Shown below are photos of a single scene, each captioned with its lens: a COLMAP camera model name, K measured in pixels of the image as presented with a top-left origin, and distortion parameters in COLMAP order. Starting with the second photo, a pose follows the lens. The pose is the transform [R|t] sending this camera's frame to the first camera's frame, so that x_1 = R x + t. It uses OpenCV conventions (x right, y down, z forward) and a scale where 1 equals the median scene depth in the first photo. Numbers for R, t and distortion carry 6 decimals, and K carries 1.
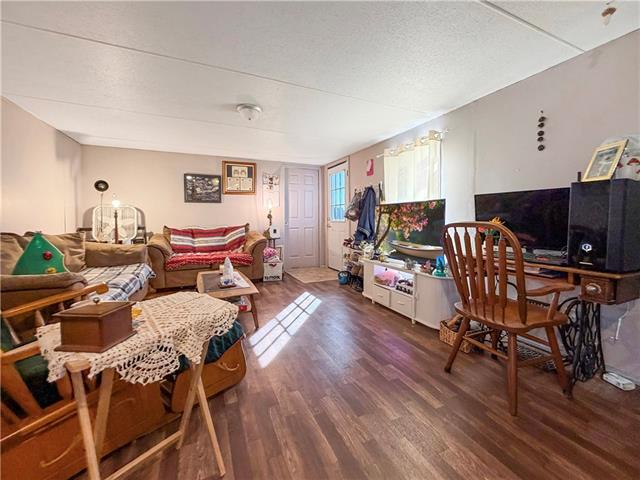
lens RADIAL K [[266.0, 0, 337.4], [0, 266.0, 224.3], [0, 0, 1]] dist [0.001811, -0.000399]
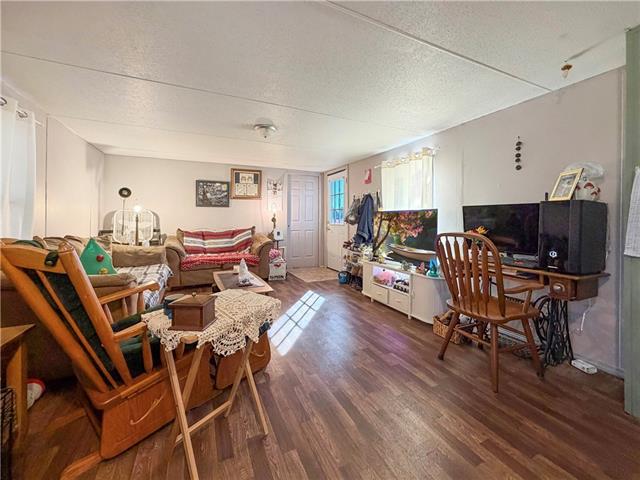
lens RADIAL K [[266.0, 0, 330.8], [0, 266.0, 216.0], [0, 0, 1]] dist [0.001811, -0.000399]
pose [[0.999941, 0.005364, 0.009427, -0.060910], [-0.005108, 0.999624, -0.026954, -0.029742], [-0.009568, 0.026904, 0.999592, -0.131865]]
